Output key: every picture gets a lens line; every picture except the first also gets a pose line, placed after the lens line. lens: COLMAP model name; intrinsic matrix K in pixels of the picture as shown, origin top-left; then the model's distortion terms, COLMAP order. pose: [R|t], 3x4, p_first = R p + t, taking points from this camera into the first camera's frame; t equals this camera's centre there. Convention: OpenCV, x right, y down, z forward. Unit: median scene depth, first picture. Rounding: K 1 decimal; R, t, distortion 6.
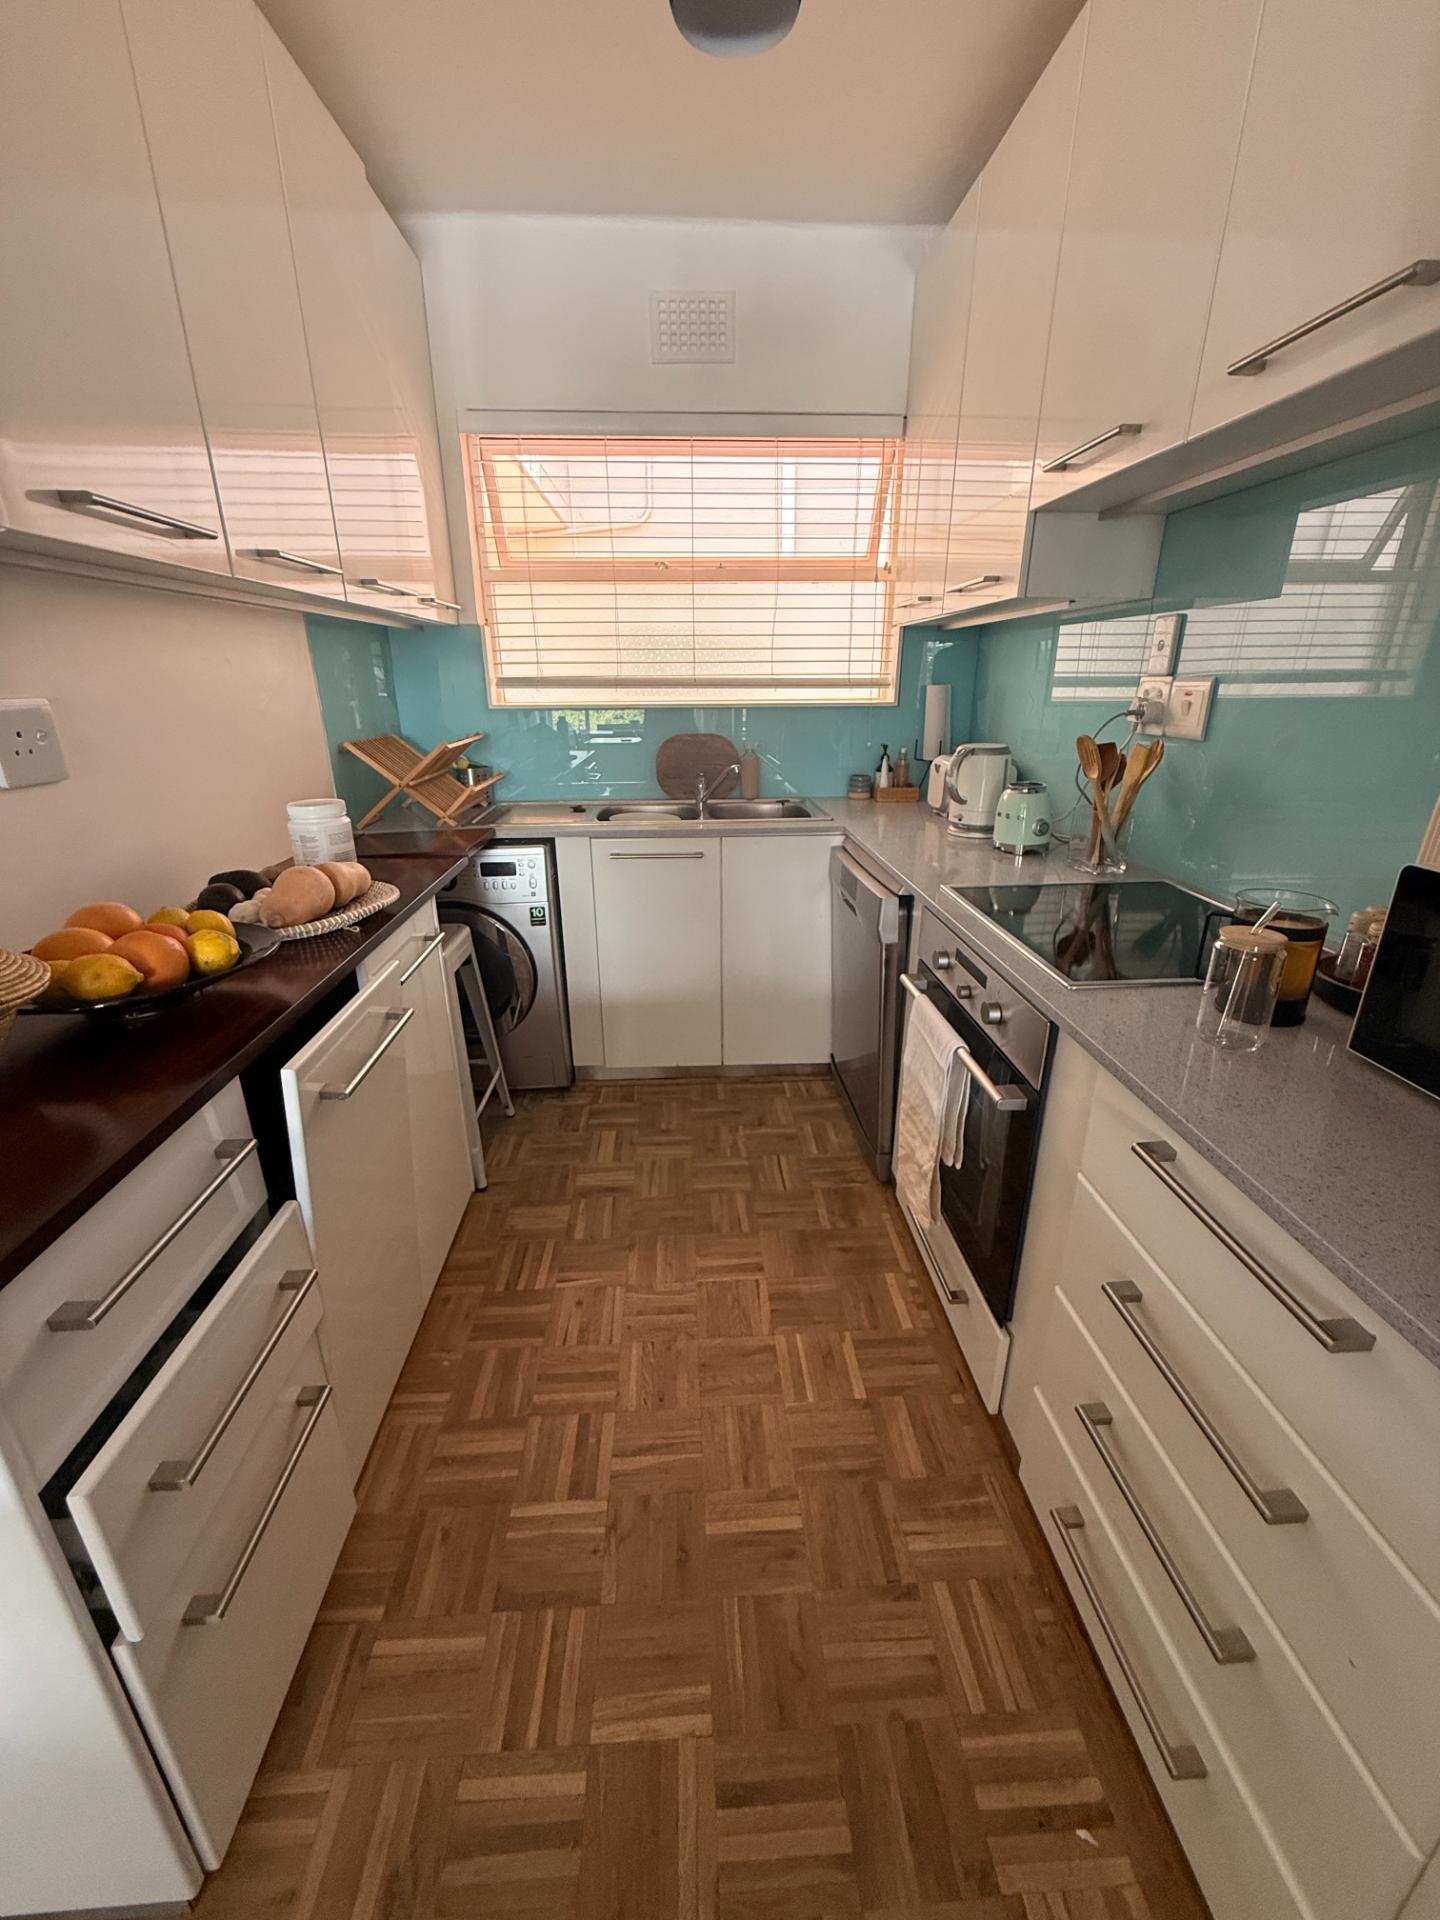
lens RADIAL K [[771.1, 0, 716.3], [0, 771.1, 953.8], [0, 0, 1]] dist [-0.000045, 0.000280]
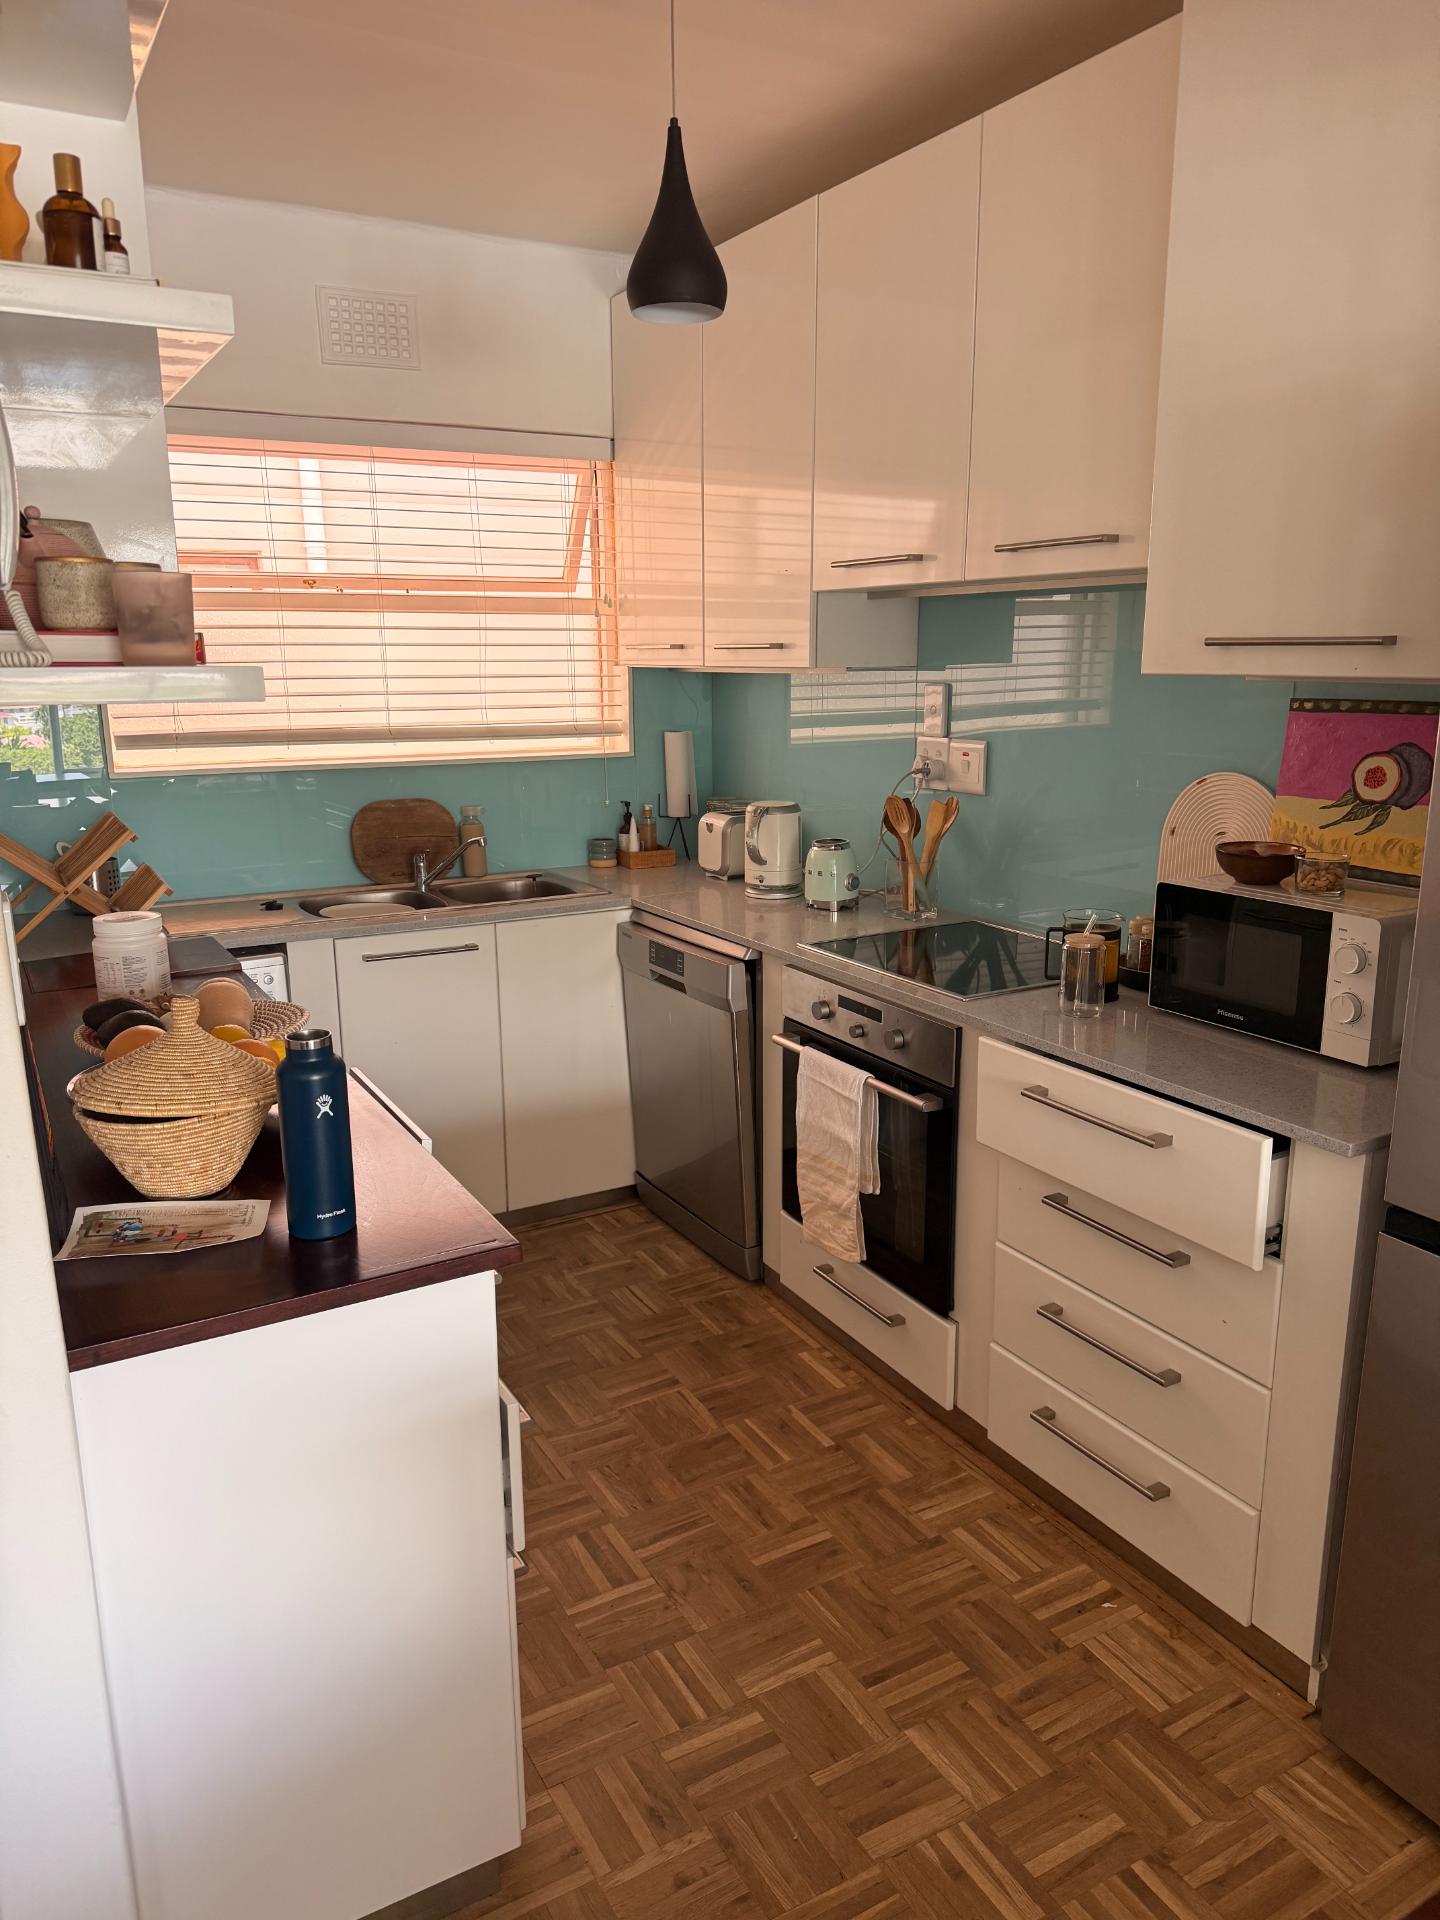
lens RADIAL K [[1346.2, 0, 710.8], [0, 1346.2, 966.1], [0, 0, 1]] dist [0.162668, -0.344360]
pose [[0.898669, -0.101869, 0.426635, -0.560324], [0.152775, 0.984446, -0.086749, 0.076505], [-0.411162, 0.143138, 0.900254, -0.548359]]
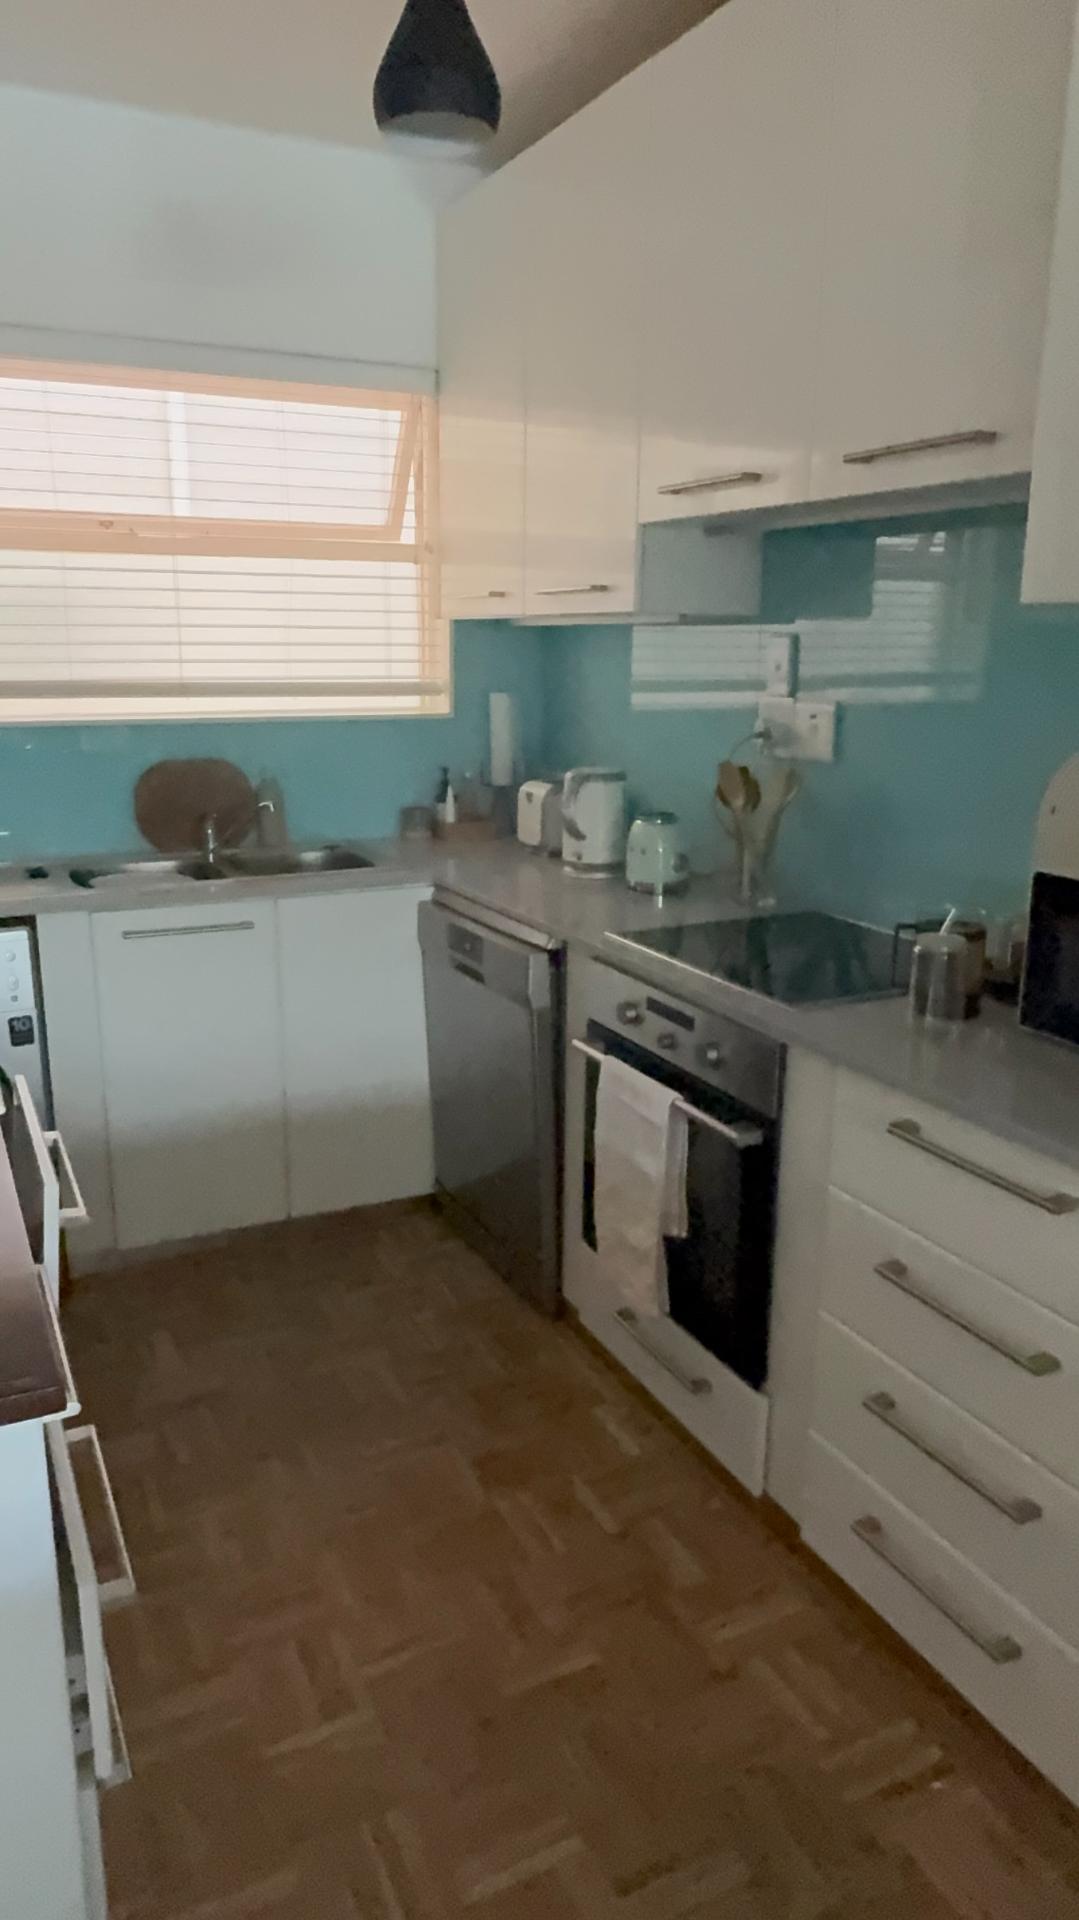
lens RADIAL K [[1293.2, 0, 534.8], [0, 1293.2, 957.7], [0, 0, 1]] dist [-0.003714, 0.006015]
pose [[0.920166, -0.081909, 0.382865, -0.331625], [0.121419, 0.989360, -0.080153, 0.045869], [-0.372226, 0.120241, 0.920321, -0.304243]]
